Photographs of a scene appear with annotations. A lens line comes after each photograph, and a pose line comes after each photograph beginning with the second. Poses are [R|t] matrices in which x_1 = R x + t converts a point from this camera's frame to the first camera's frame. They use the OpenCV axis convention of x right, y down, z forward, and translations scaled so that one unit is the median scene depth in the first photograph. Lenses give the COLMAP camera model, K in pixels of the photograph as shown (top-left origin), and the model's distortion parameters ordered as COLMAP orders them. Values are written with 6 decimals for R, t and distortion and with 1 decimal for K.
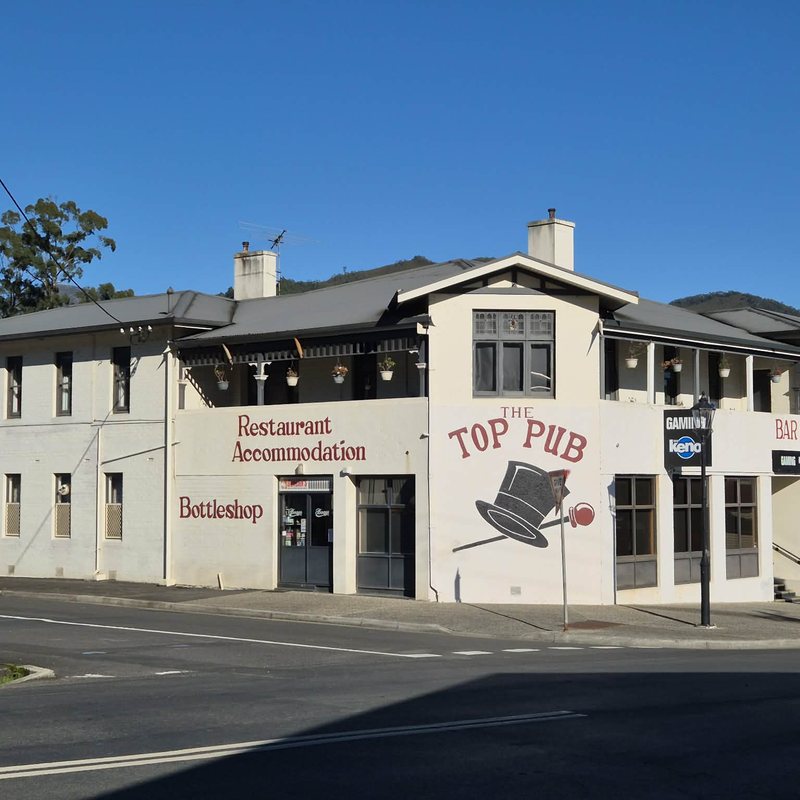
lens RADIAL K [[1440.0, 0, 400.0], [0, 1440.0, 400.0], [0, 0, 1]] dist [0.100321, -0.115310]
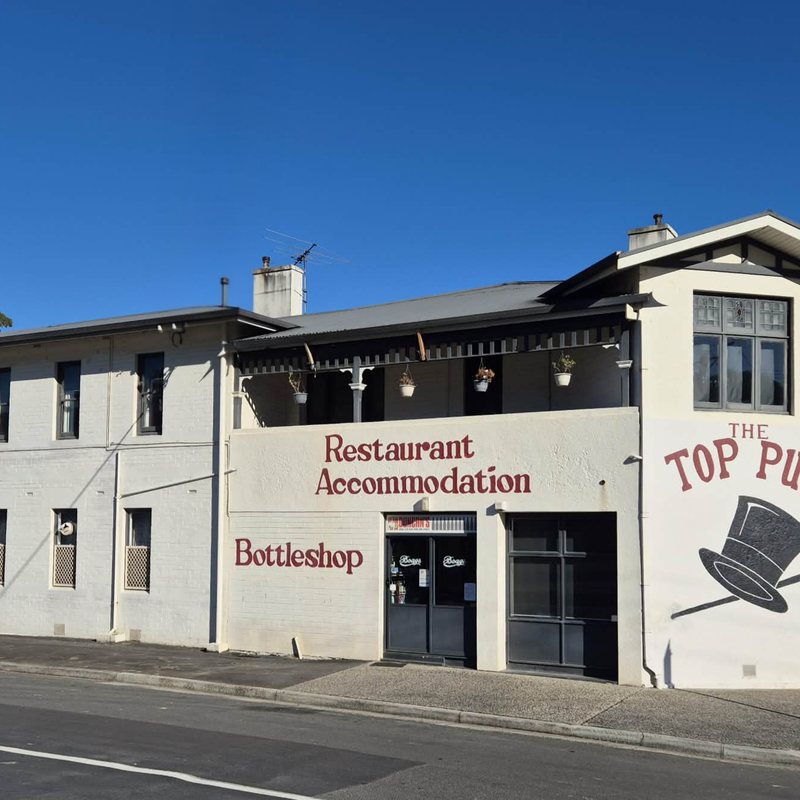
lens RADIAL K [[982.1, 0, 378.1], [0, 982.1, 479.7], [0, 0, 1]] dist [0.089399, -0.026759]
pose [[0.985301, 0.020659, 0.169571, -0.180201], [-0.021400, 0.999768, 0.002545, 0.033937], [-0.169479, -0.006137, 0.985515, 0.488329]]
